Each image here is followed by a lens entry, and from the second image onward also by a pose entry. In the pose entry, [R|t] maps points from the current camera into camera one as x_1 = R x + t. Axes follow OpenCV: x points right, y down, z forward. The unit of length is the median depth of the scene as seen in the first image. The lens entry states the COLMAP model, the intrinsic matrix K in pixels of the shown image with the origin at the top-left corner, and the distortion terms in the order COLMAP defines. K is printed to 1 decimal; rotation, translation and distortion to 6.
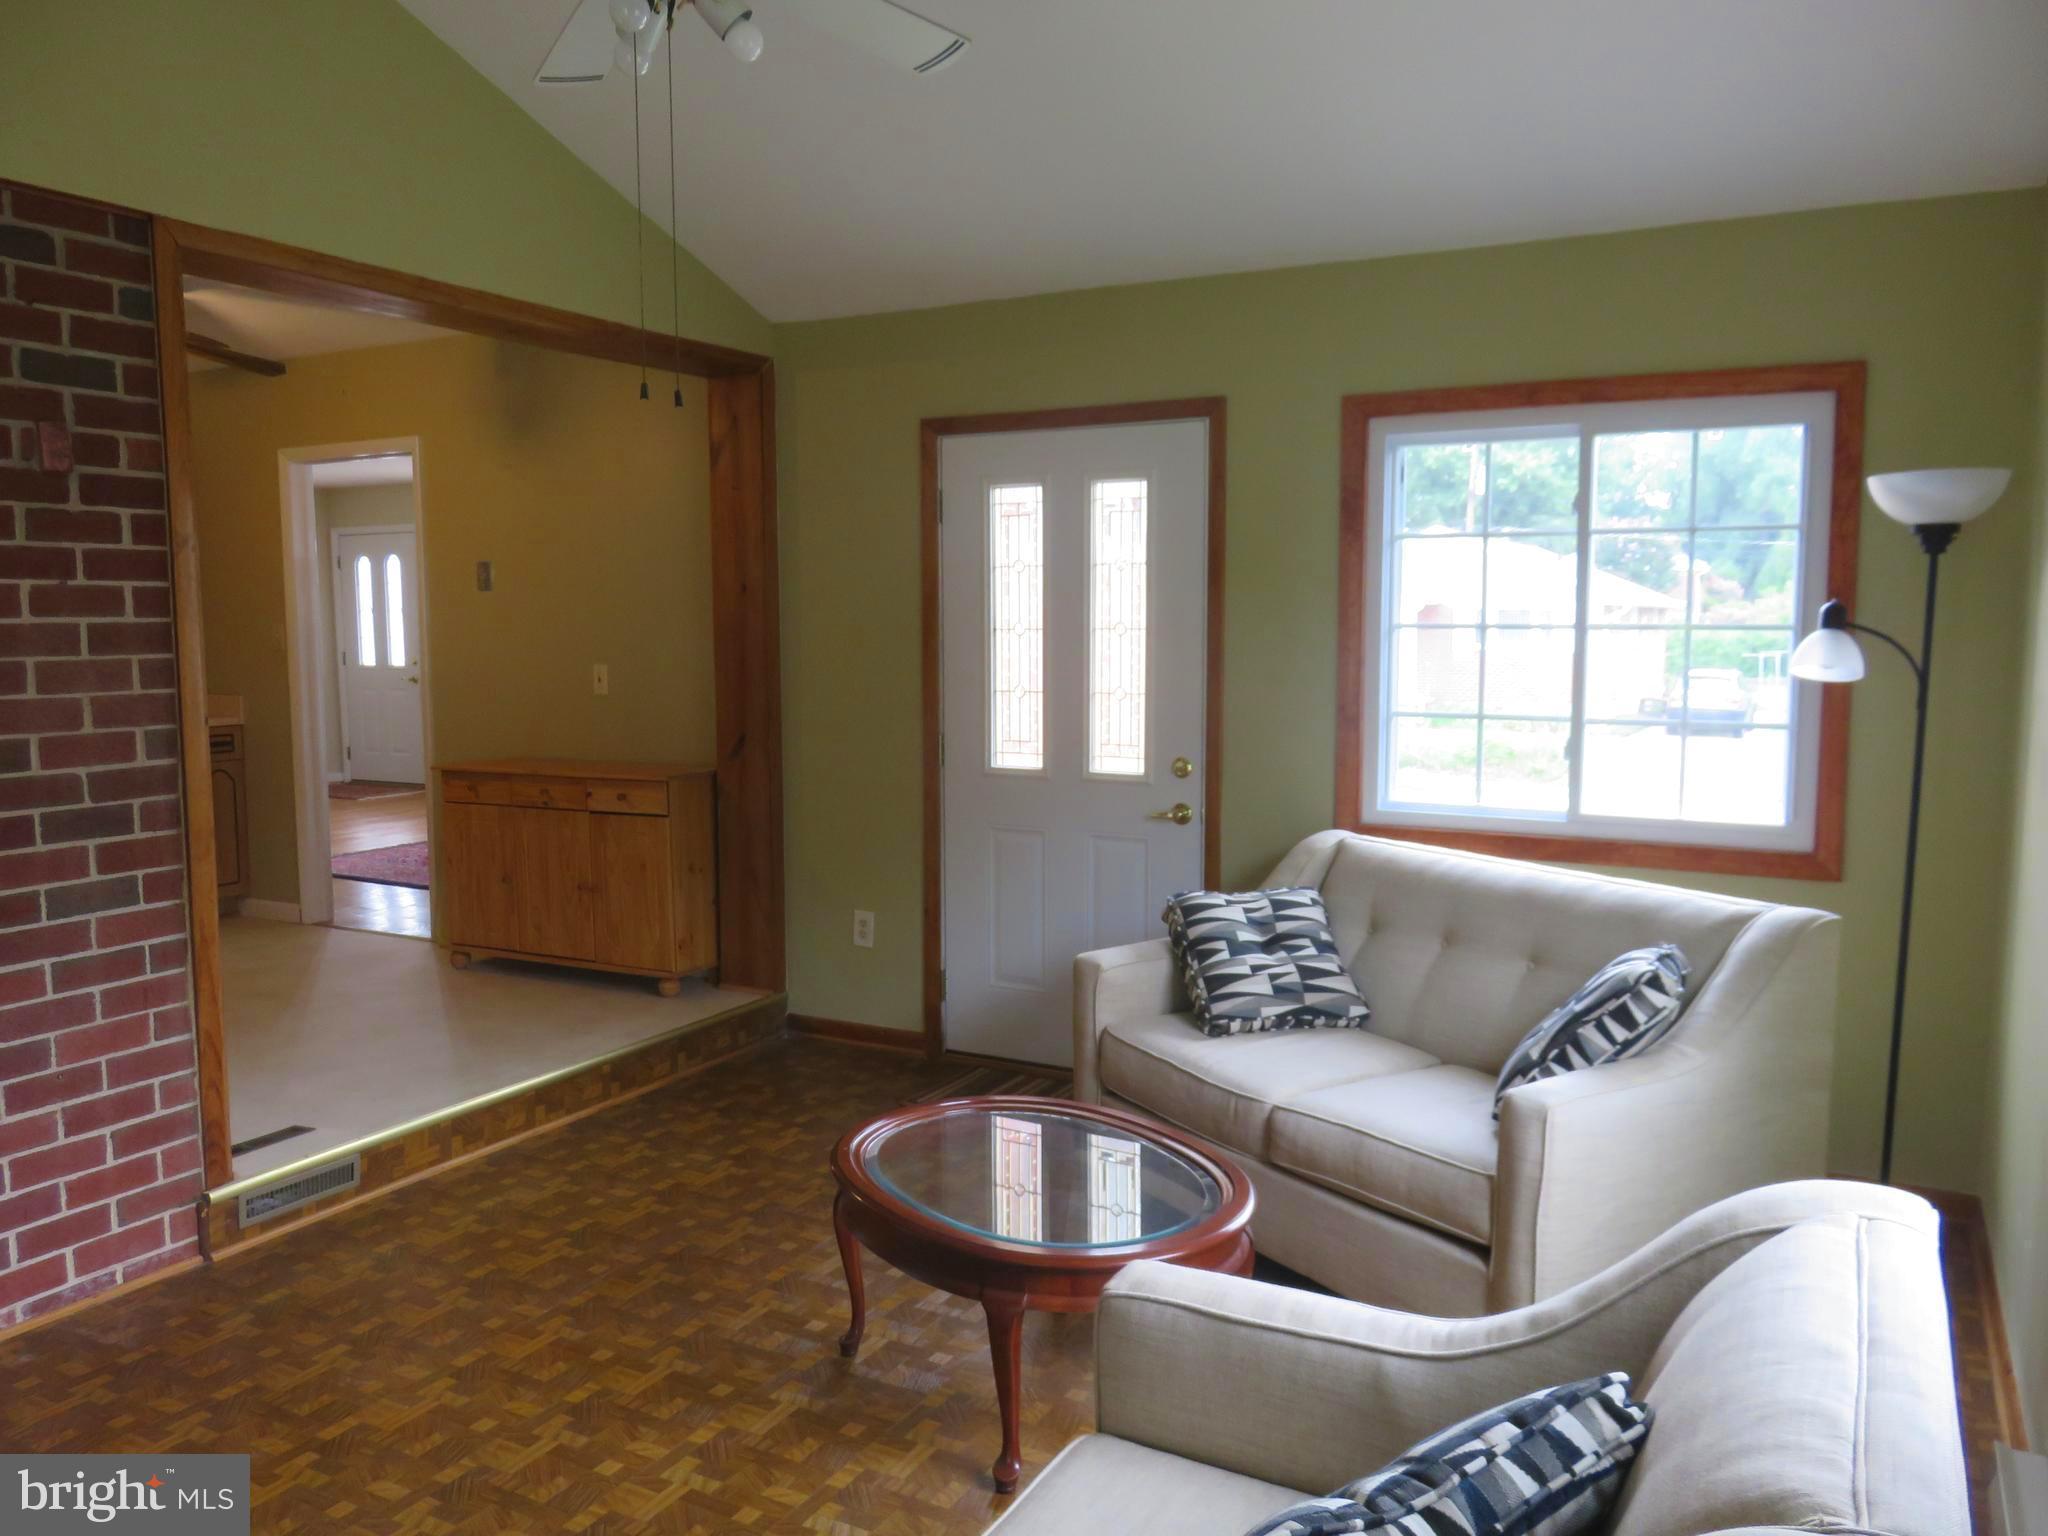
lens RADIAL K [[1536.5, 0, 1019.3], [0, 1536.5, 763.2], [0, 0, 1]] dist [-0.010625, -0.007375]
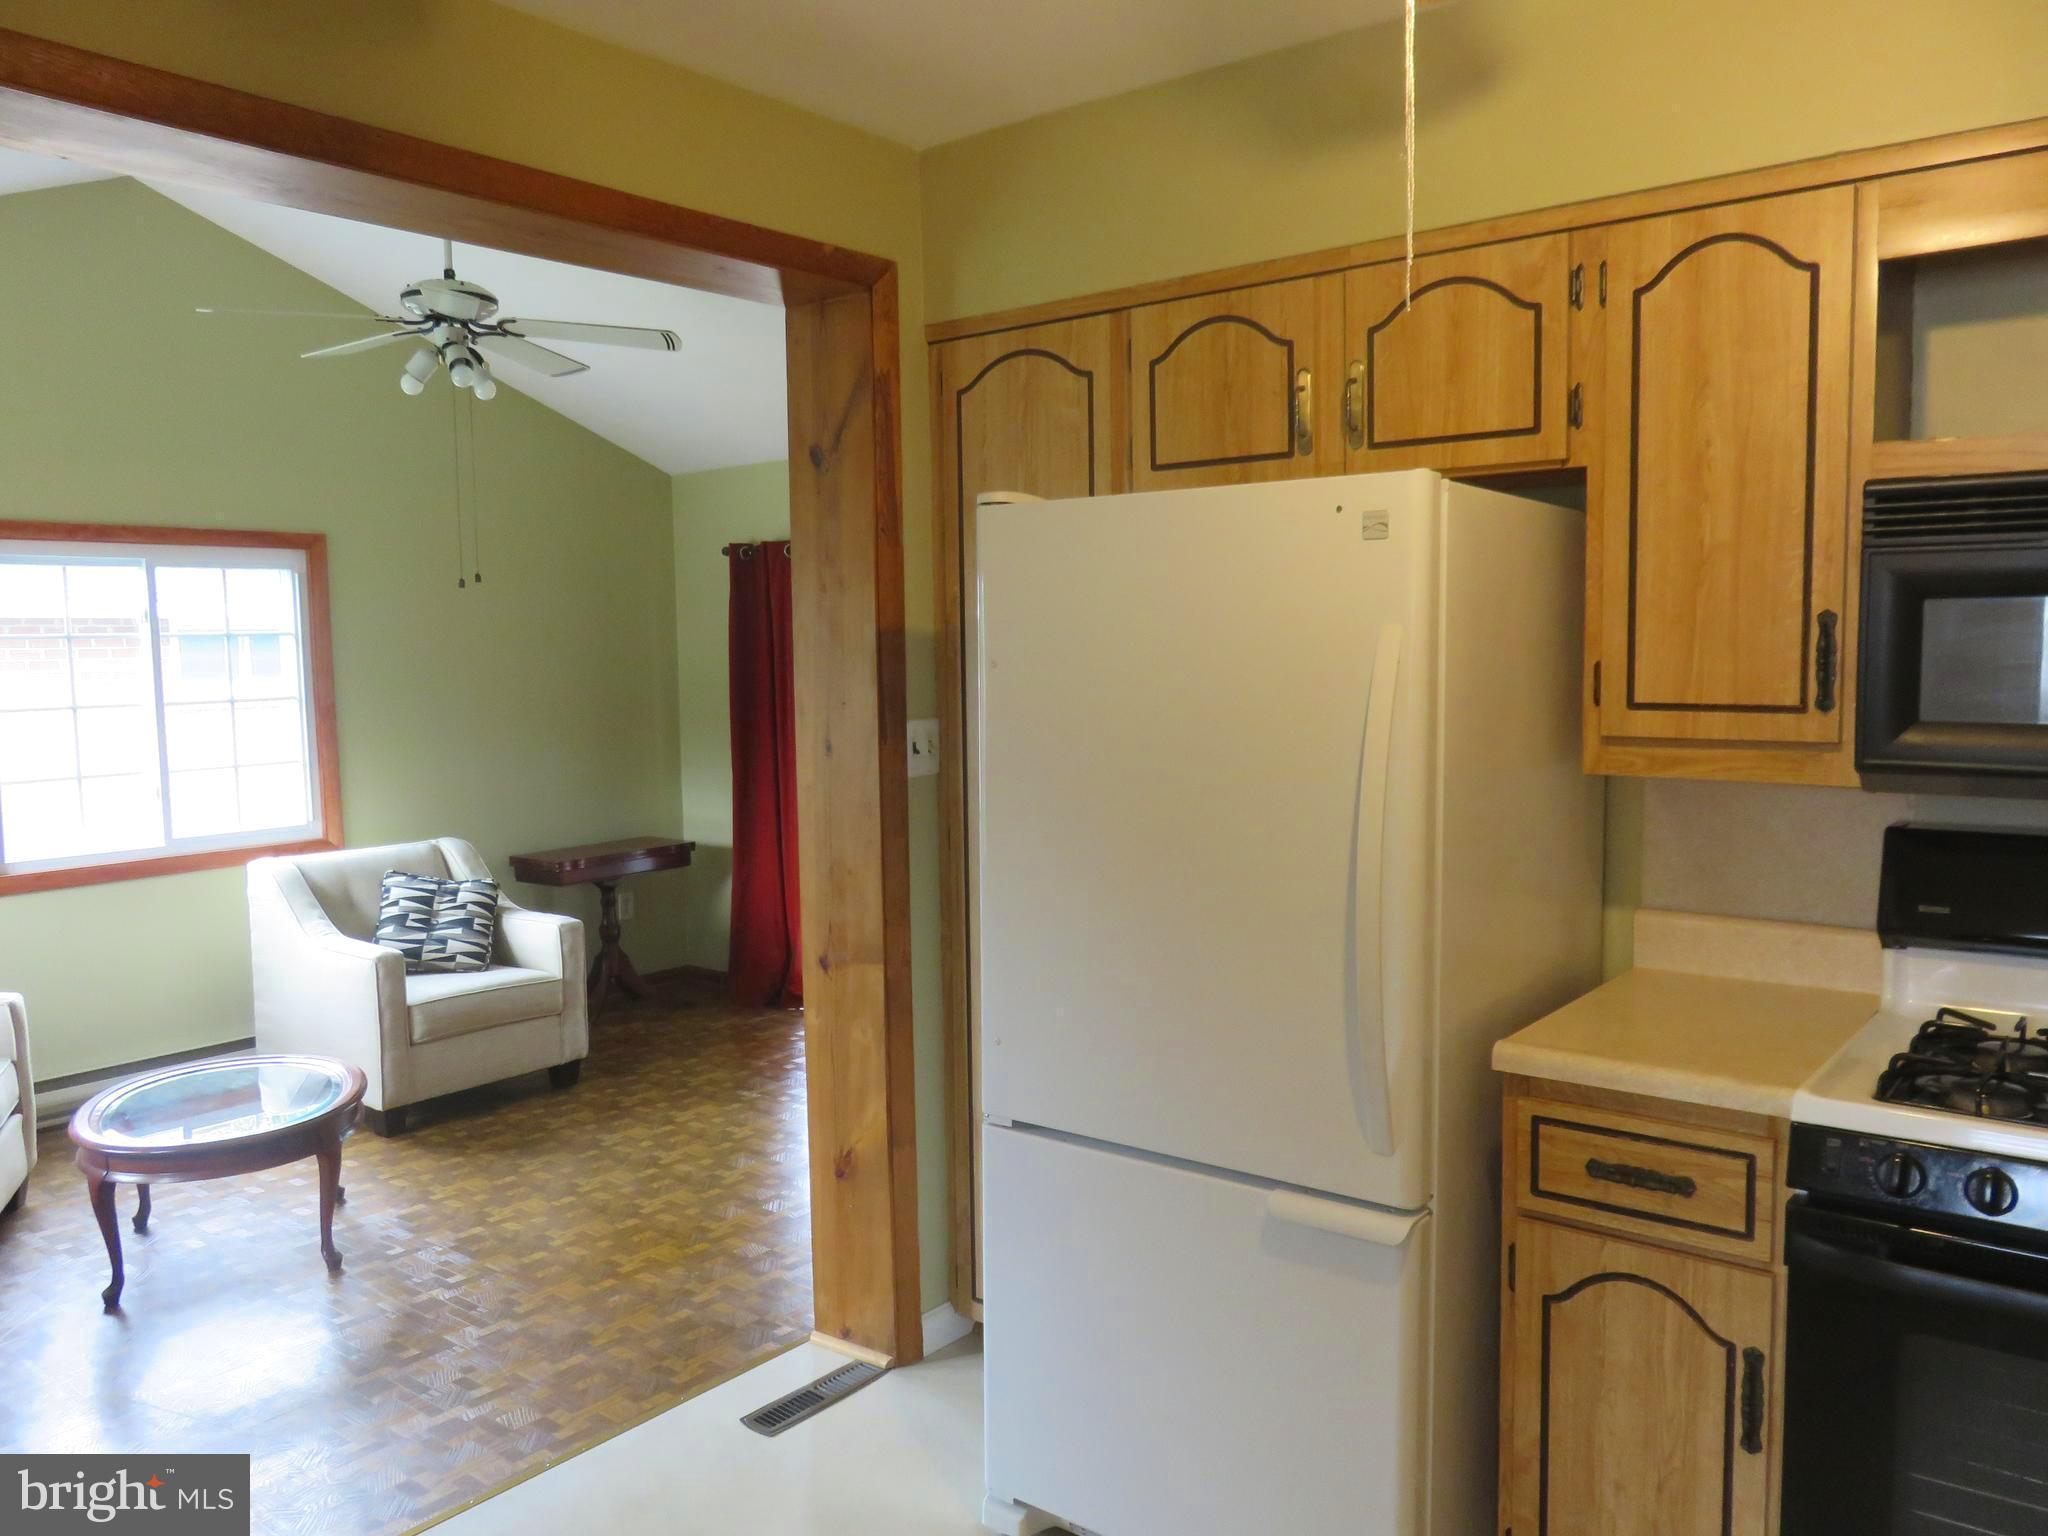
lens RADIAL K [[1536.5, 0, 1030.5], [0, 1536.5, 764.8], [0, 0, 1]] dist [-0.010625, -0.007375]
pose [[0.169781, -0.073682, 0.982723, -0.864903], [0.121573, 0.991150, 0.053310, -0.013336], [-0.977954, 0.110421, 0.177236, -0.002365]]
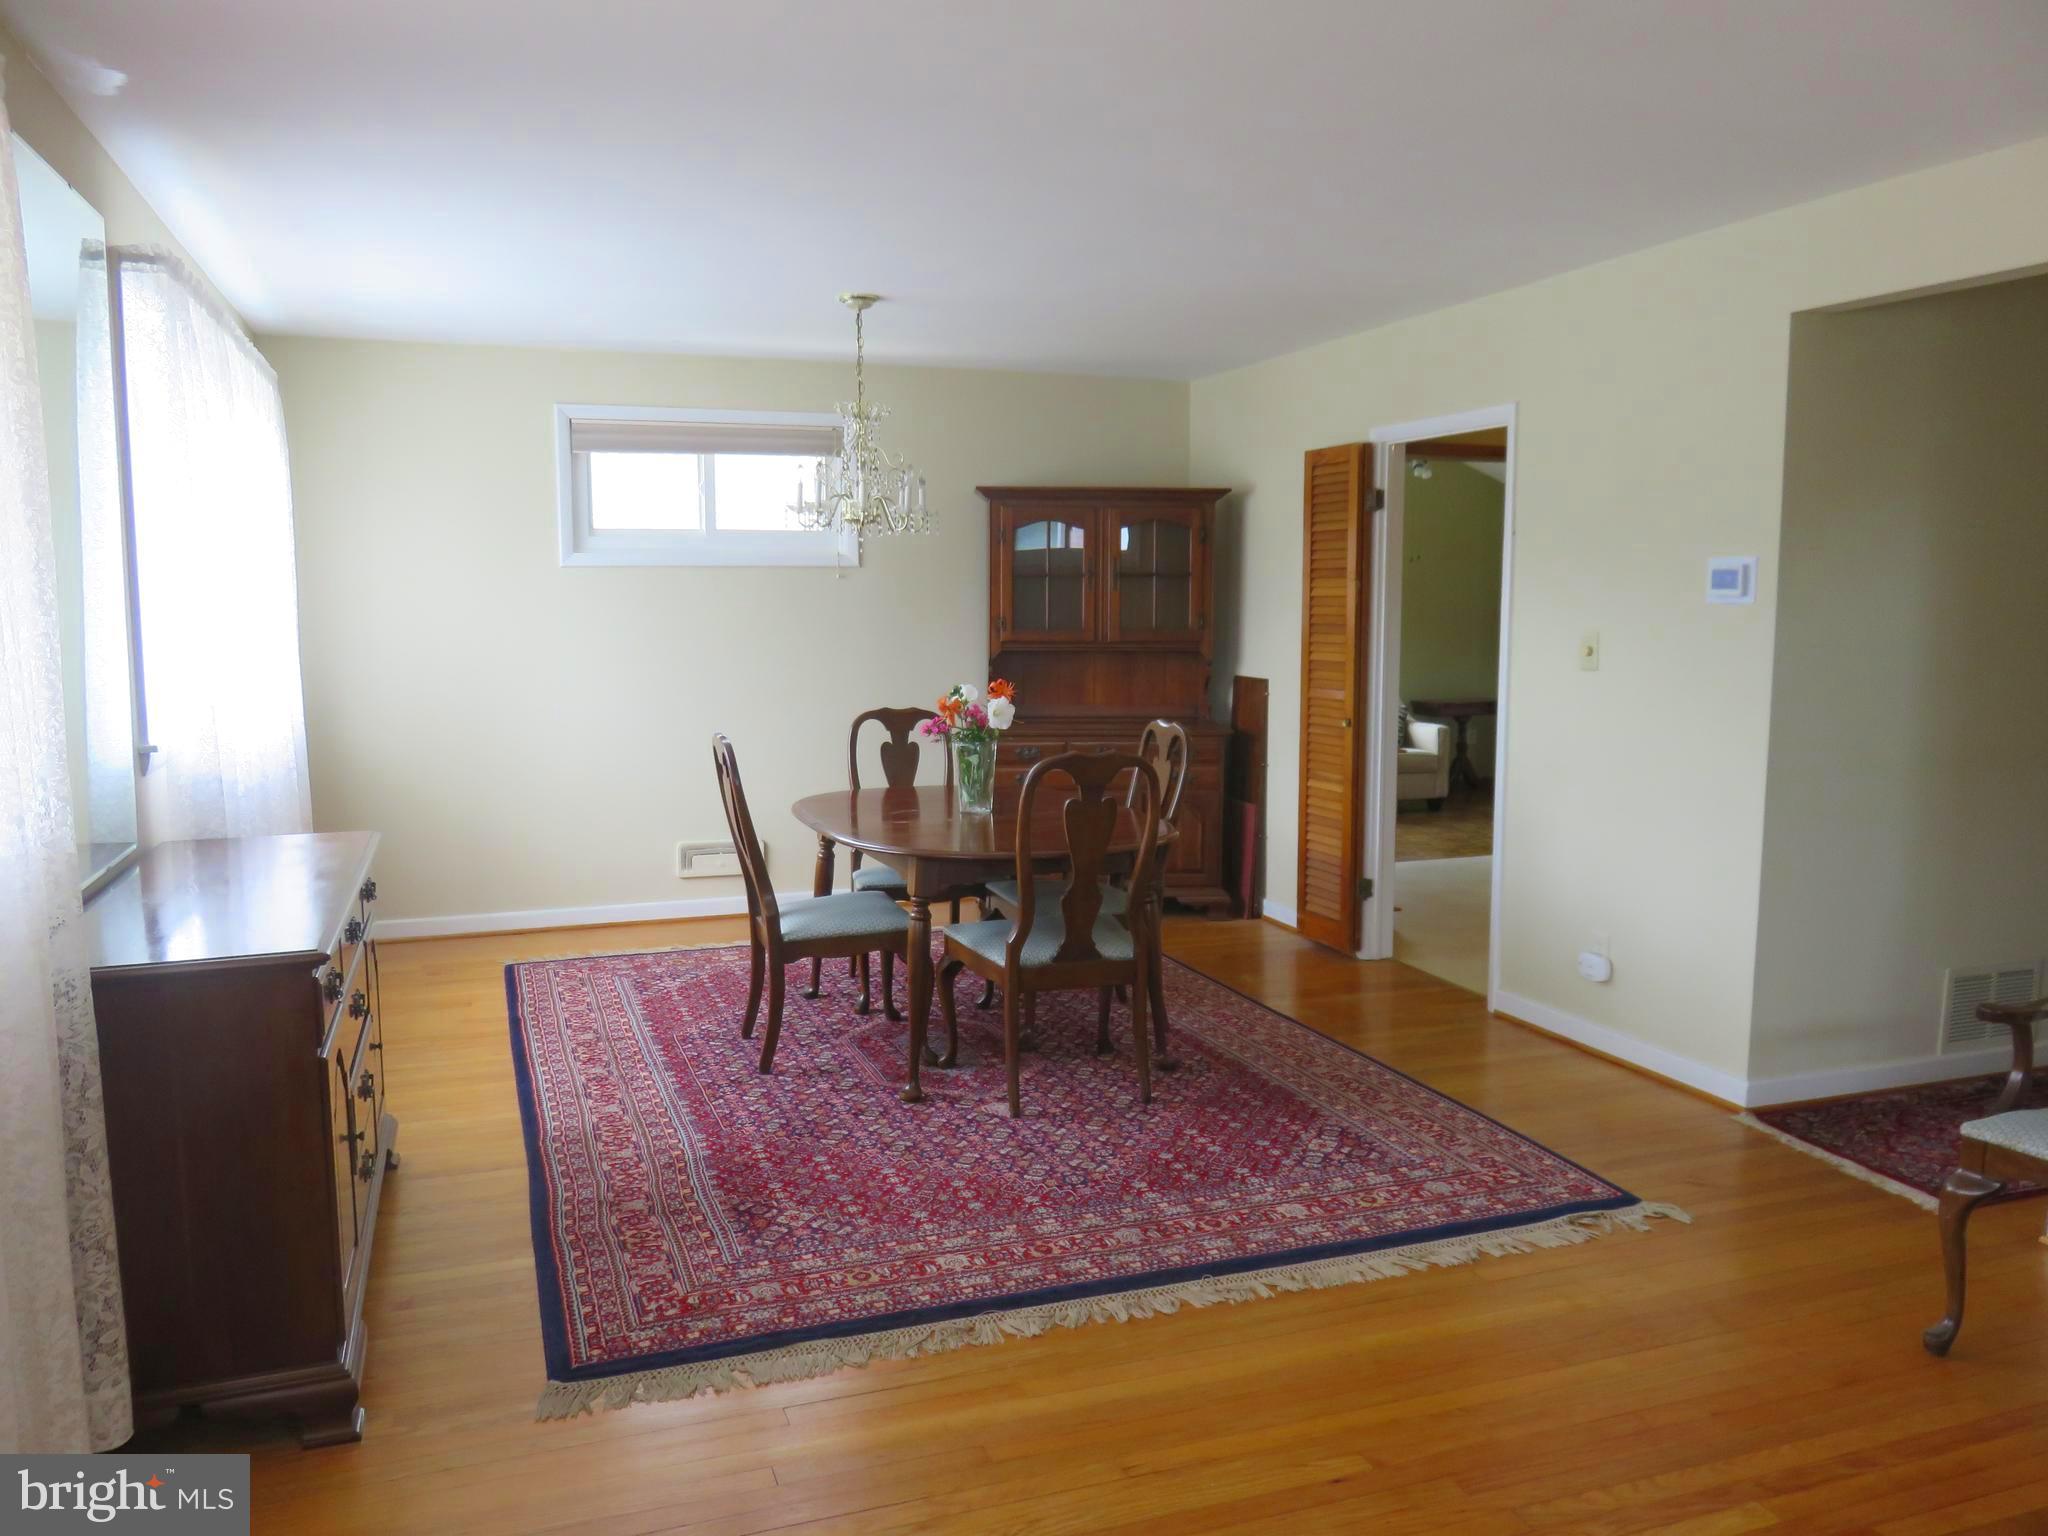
lens RADIAL K [[1536.5, 0, 1024.3], [0, 1536.5, 769.9], [0, 0, 1]] dist [-0.010625, -0.007375]
pose [[0.657809, -0.078198, 0.749115, -2.175869], [0.076010, 0.996410, 0.037267, 0.067571], [-0.749340, 0.032425, 0.661391, -0.603810]]
